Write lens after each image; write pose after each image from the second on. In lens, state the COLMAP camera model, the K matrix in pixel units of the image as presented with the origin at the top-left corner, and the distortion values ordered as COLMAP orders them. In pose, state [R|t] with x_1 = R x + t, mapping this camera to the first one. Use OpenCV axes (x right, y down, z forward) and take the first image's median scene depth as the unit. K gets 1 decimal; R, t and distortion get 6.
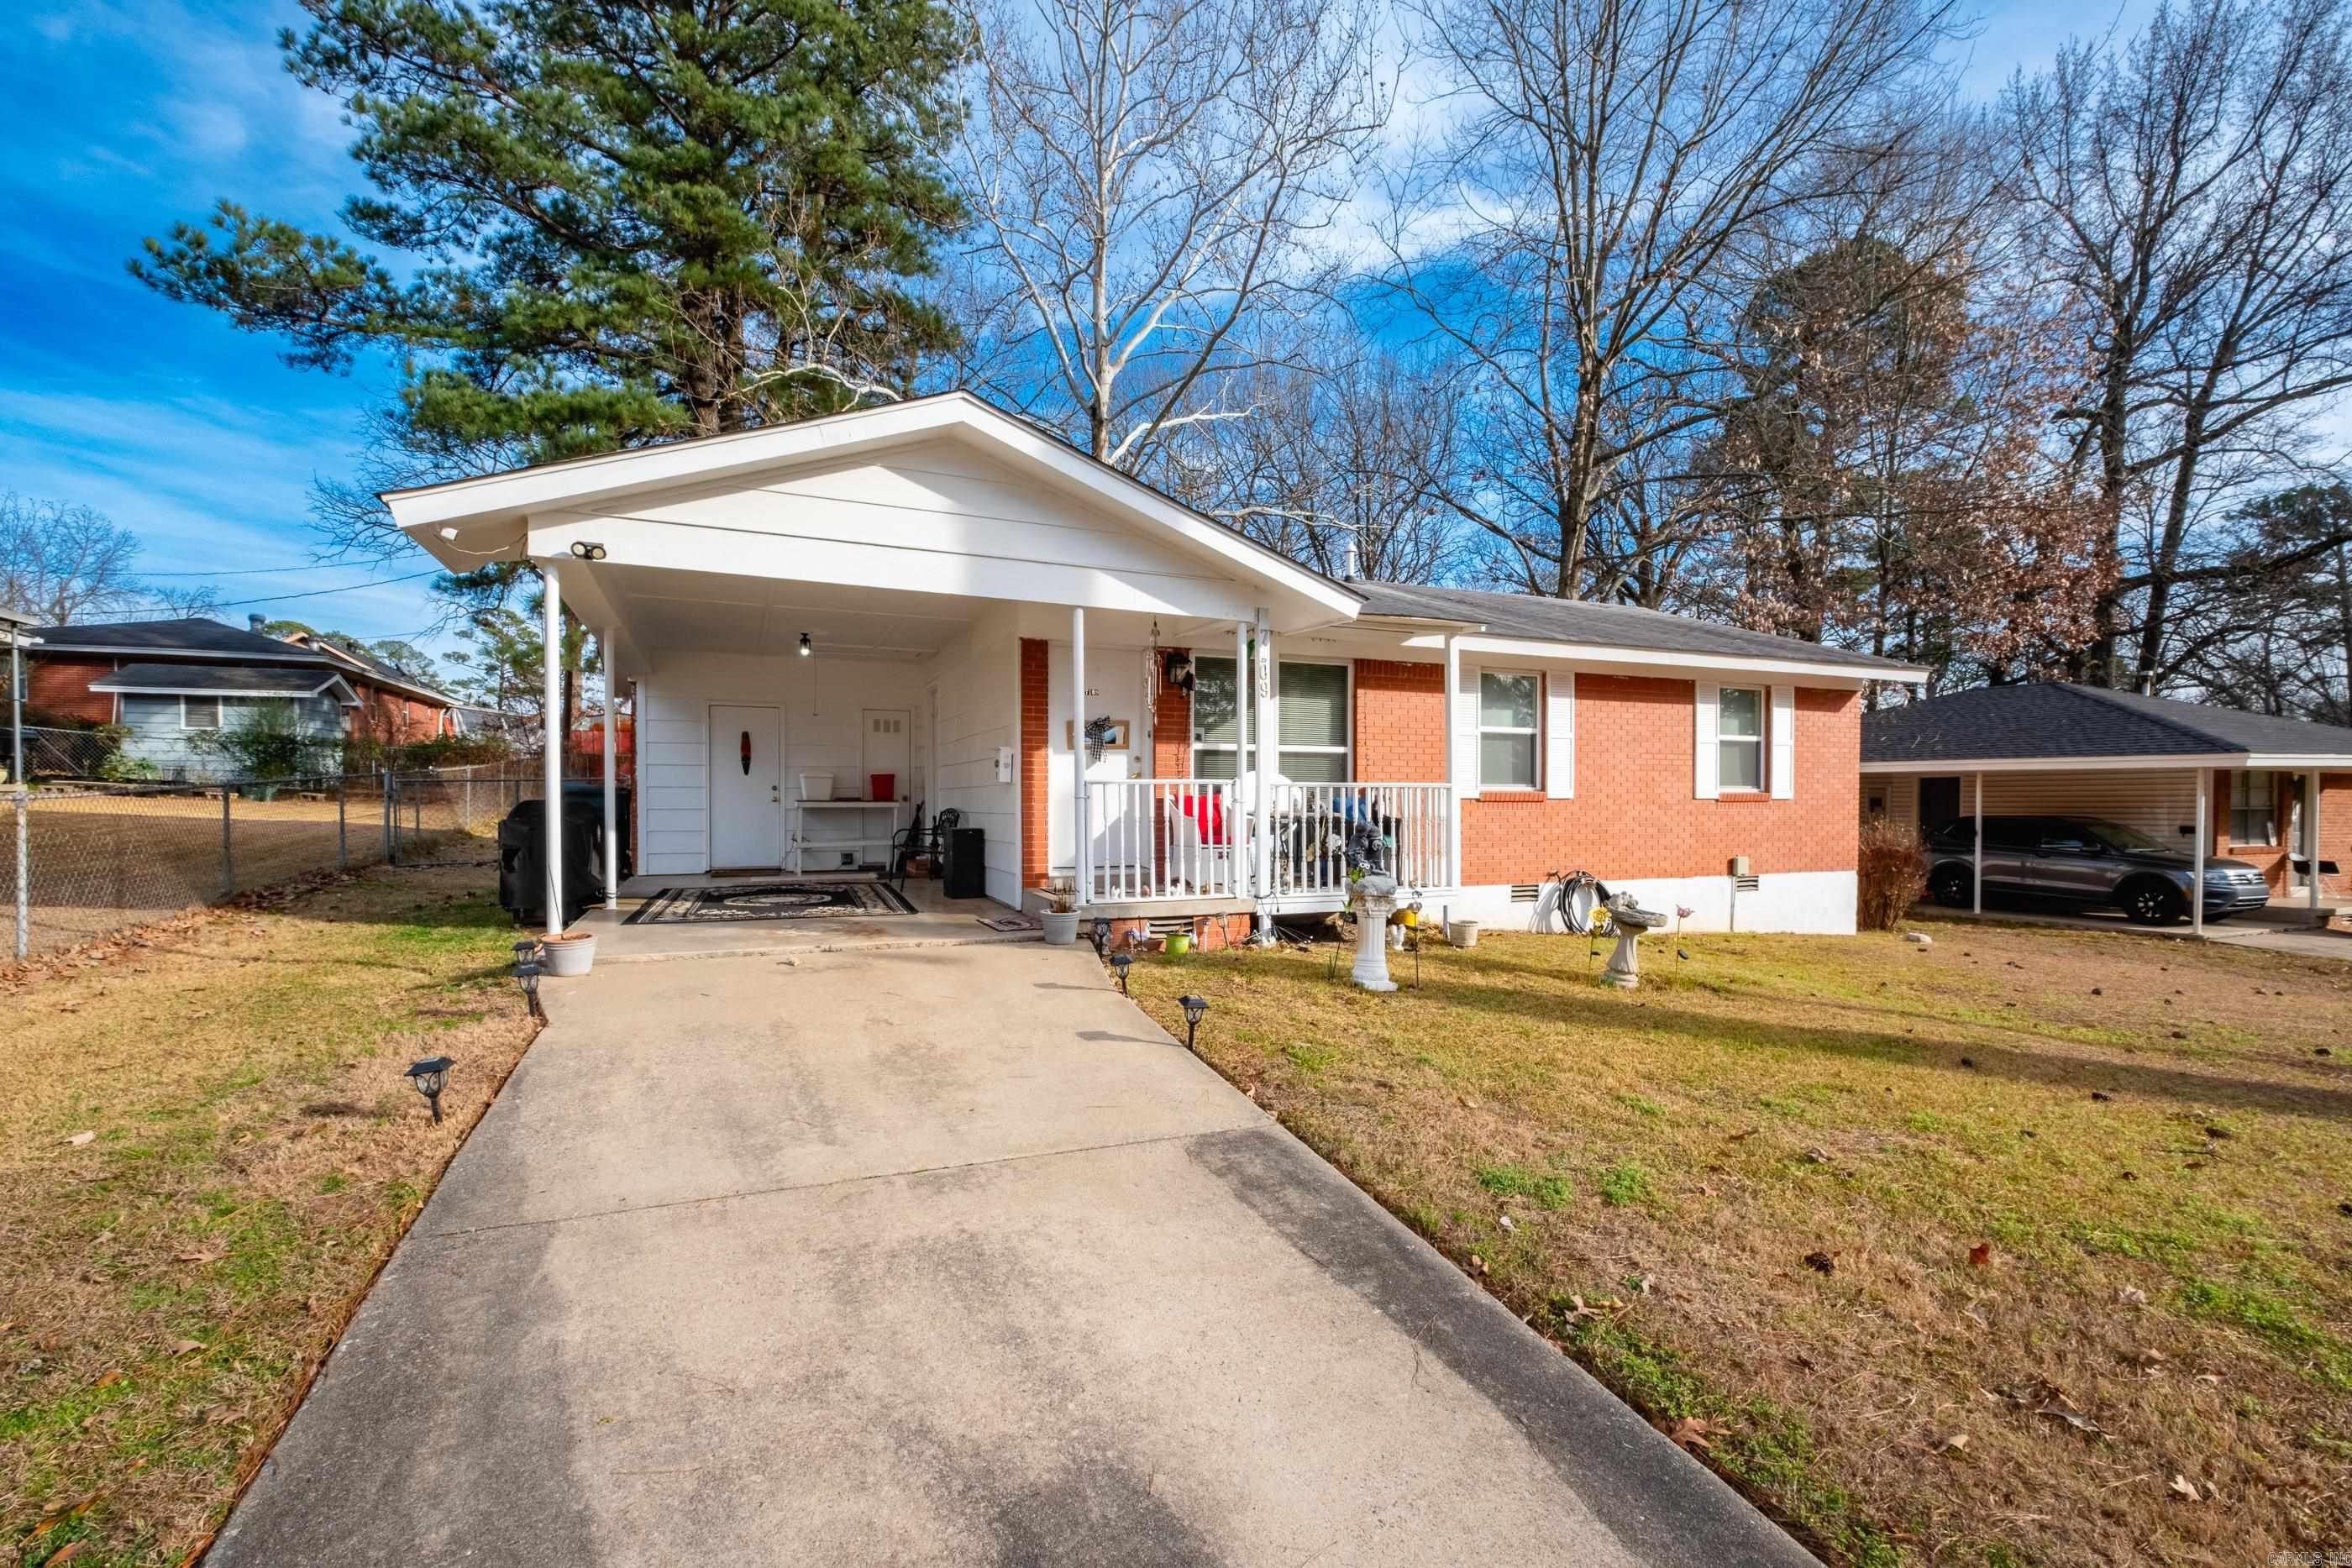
lens RADIAL K [[1041.4, 0, 1170.9], [0, 1041.4, 823.0], [0, 0, 1]] dist [0.004541, -0.003656]
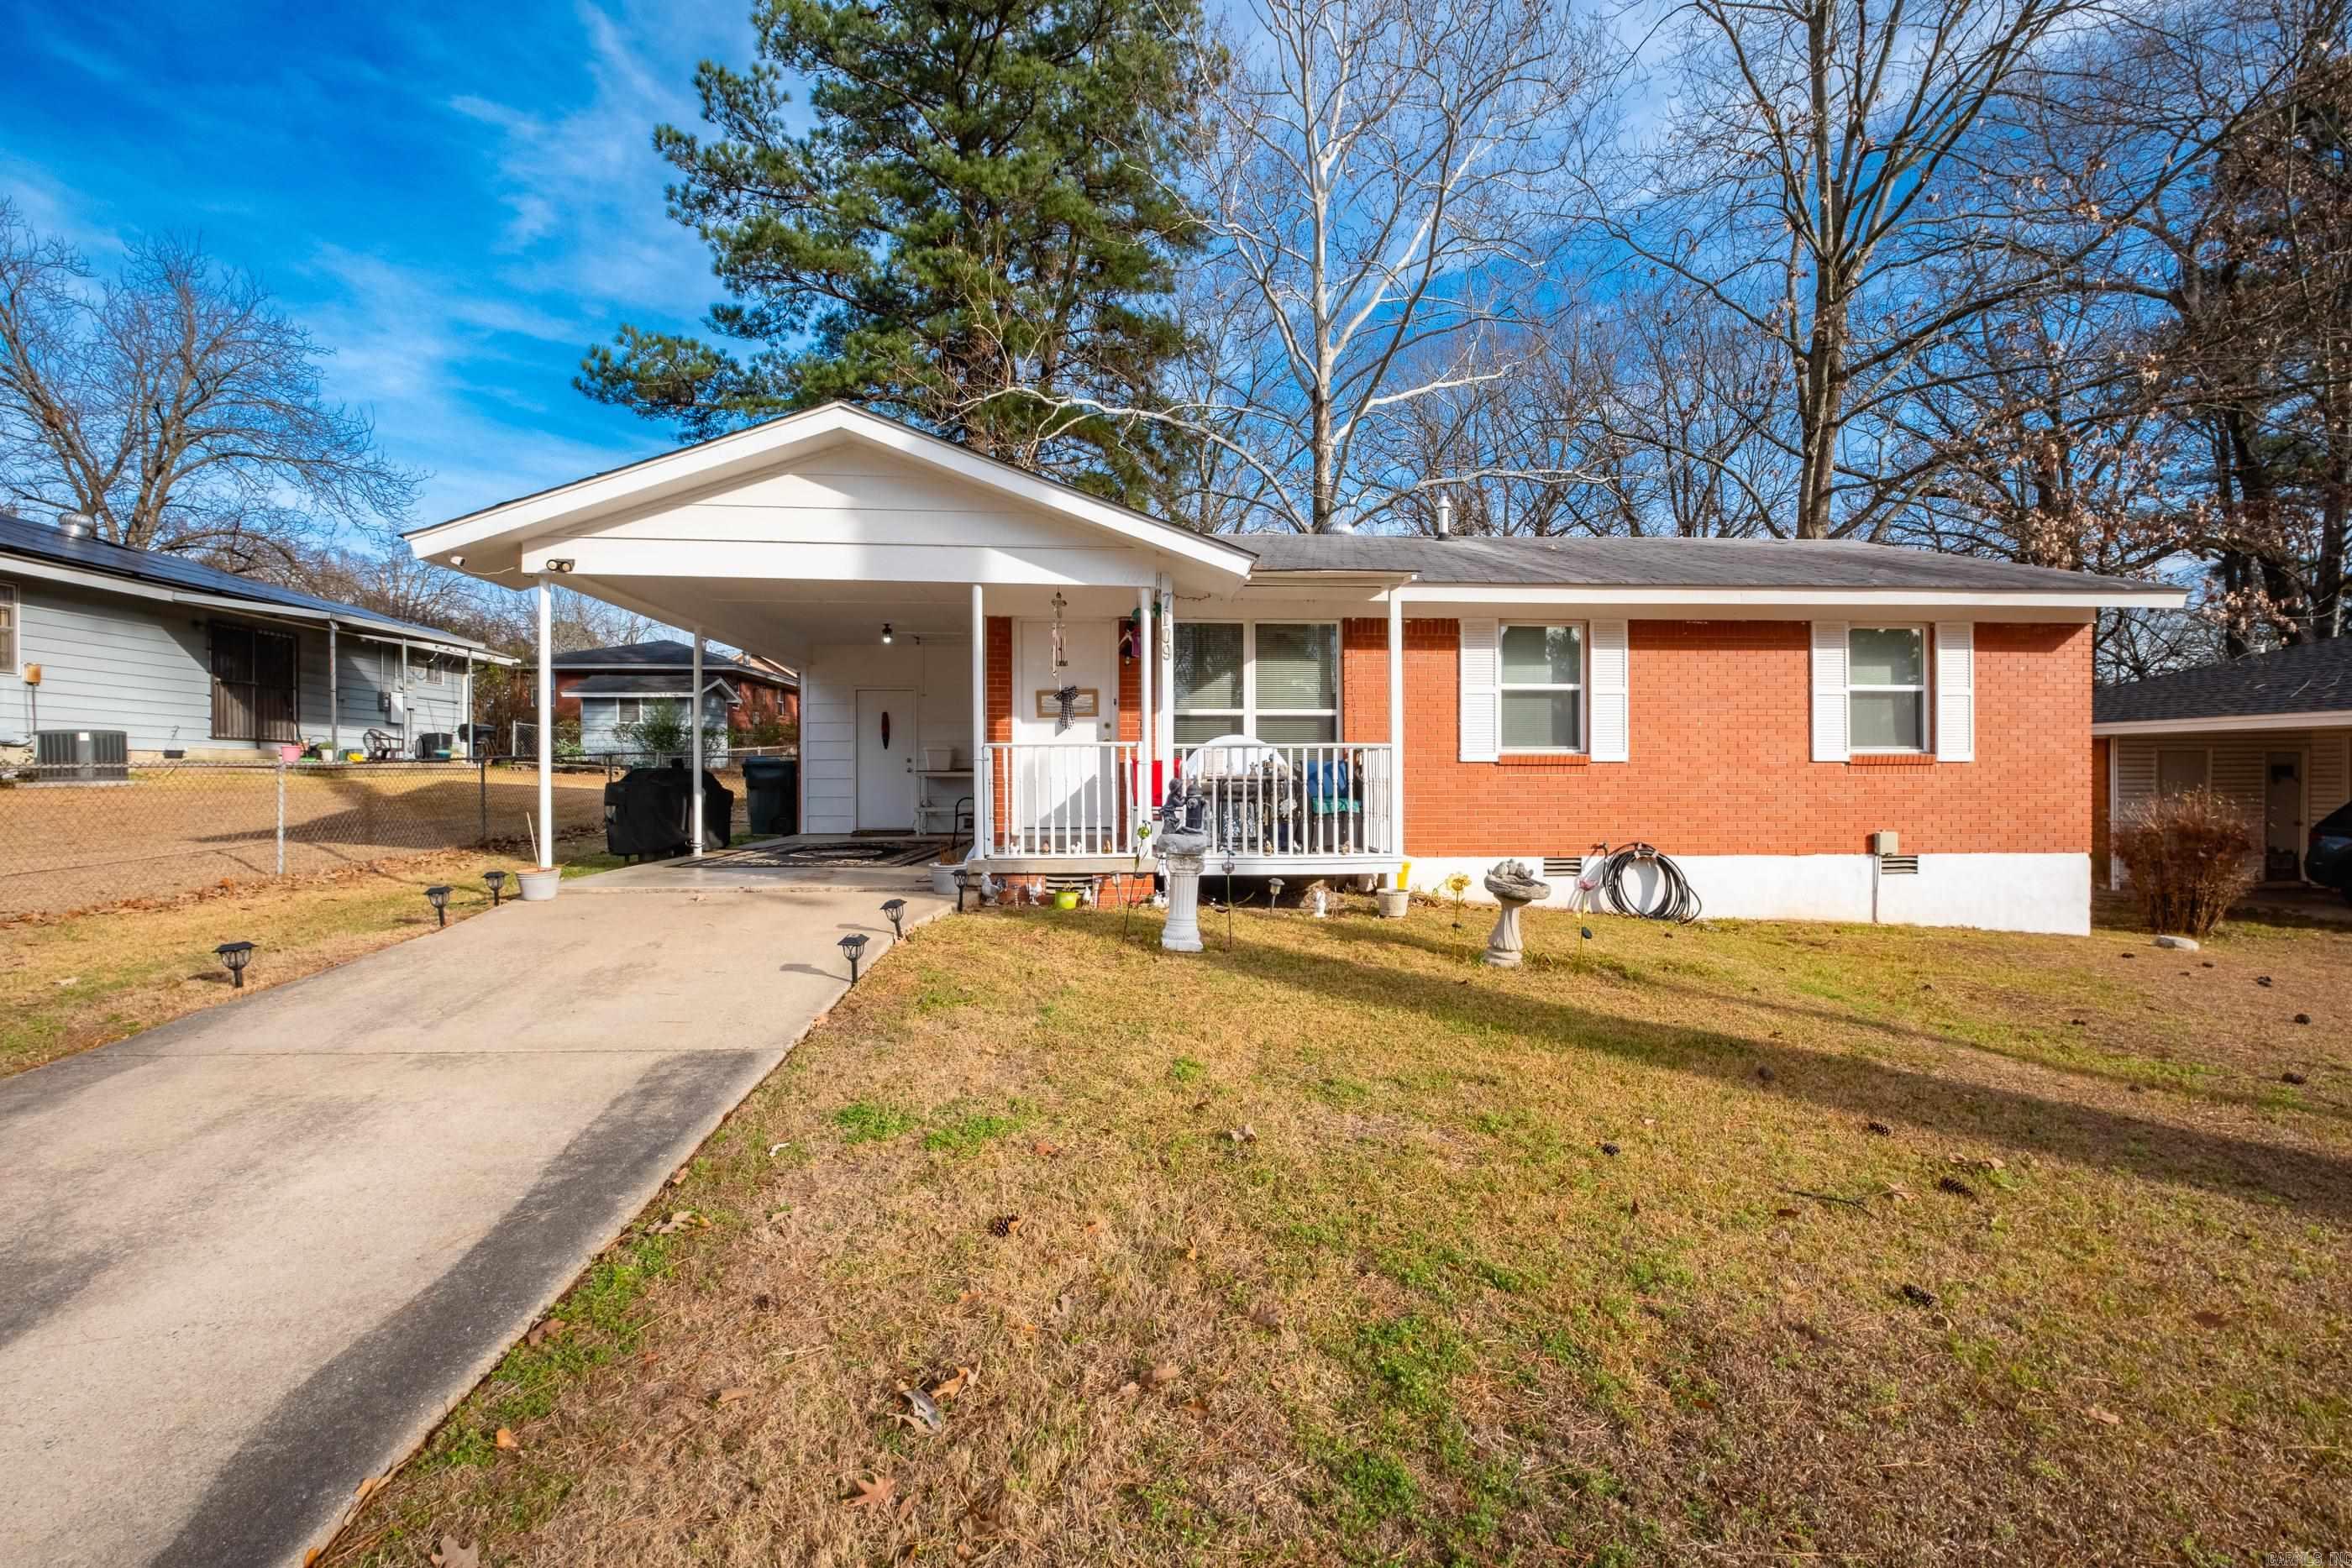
lens RADIAL K [[1009.9, 0, 1176.6], [0, 1009.9, 790.1], [0, 0, 1]] dist [0.006043, -0.005350]
pose [[0.940056, 0.000691, -0.341020, 0.312500], [-0.004824, 0.999925, -0.011274, 0.012028], [0.340987, 0.012243, 0.939988, 0.058075]]
